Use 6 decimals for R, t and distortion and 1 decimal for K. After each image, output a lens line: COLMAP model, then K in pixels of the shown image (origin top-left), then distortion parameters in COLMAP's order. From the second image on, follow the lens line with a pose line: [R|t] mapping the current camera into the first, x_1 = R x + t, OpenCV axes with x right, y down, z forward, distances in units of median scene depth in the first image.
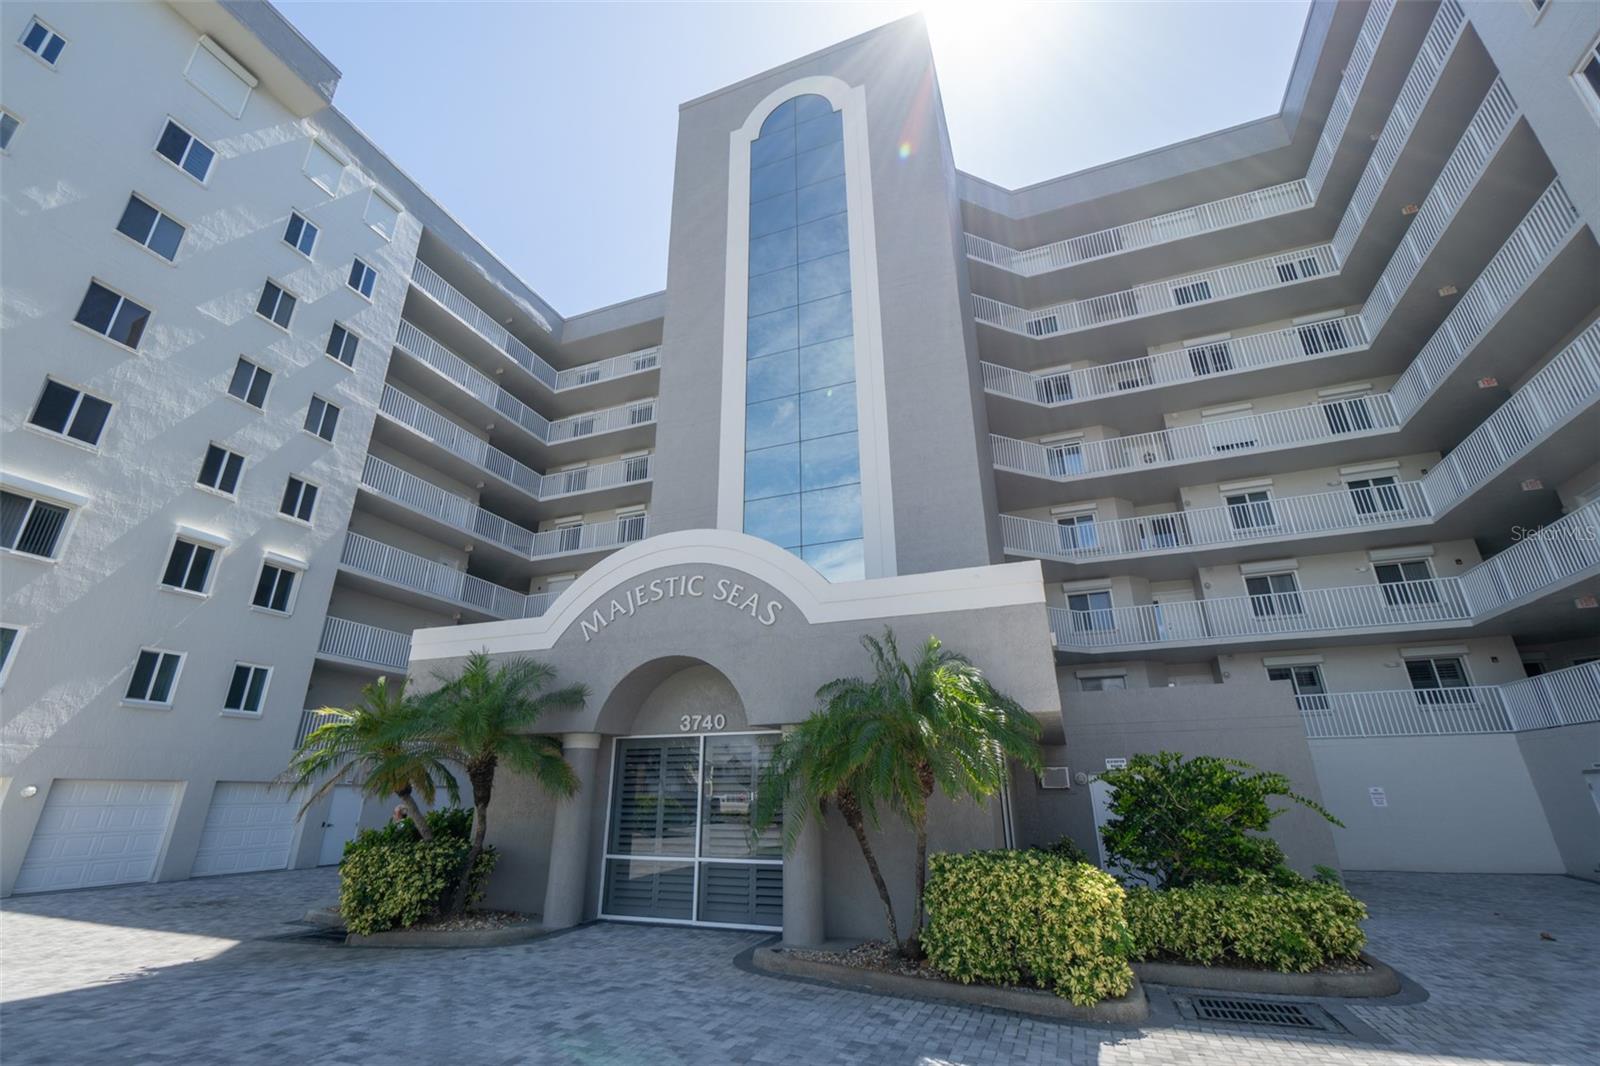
lens RADIAL K [[691.2, 0, 791.4], [0, 691.2, 522.6], [0, 0, 1]] dist [0.004047, 0.000224]
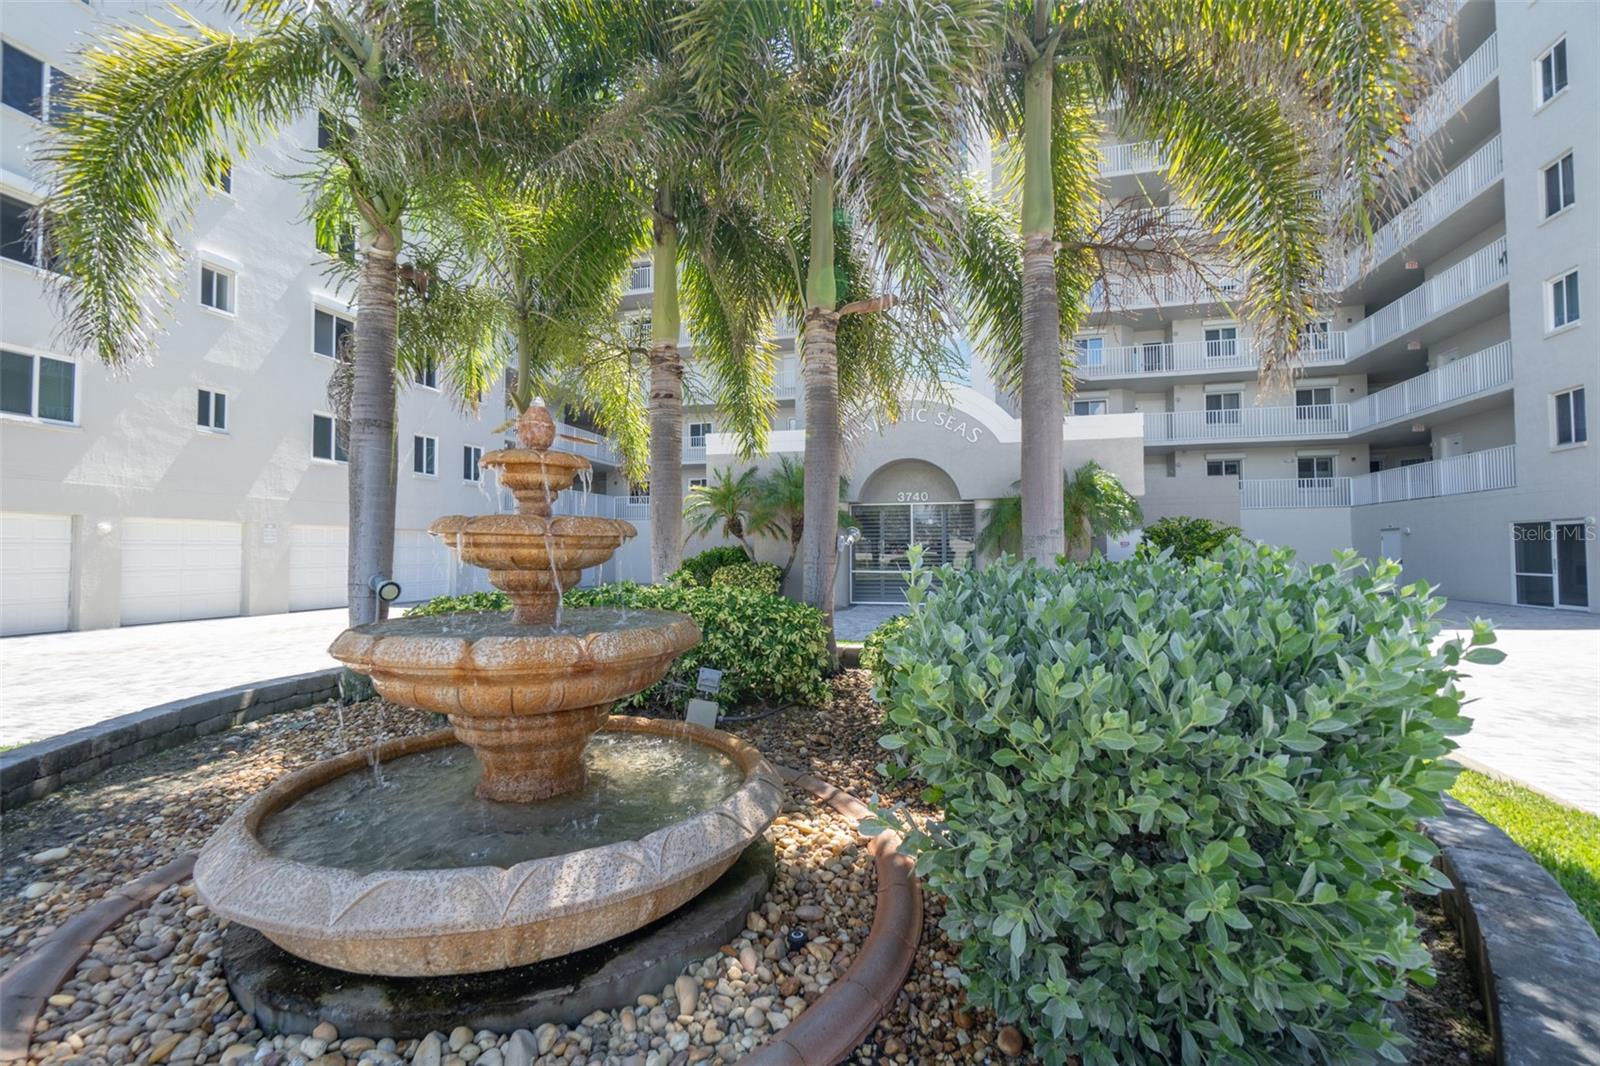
lens RADIAL K [[691.2, 0, 791.4], [0, 691.2, 522.6], [0, 0, 1]] dist [0.004047, 0.000224]
pose [[0.993970, 0.009325, 0.109258, -0.346807], [-0.044434, 0.945160, 0.323571, -0.102396], [-0.100249, -0.326474, 0.939875, -0.320269]]
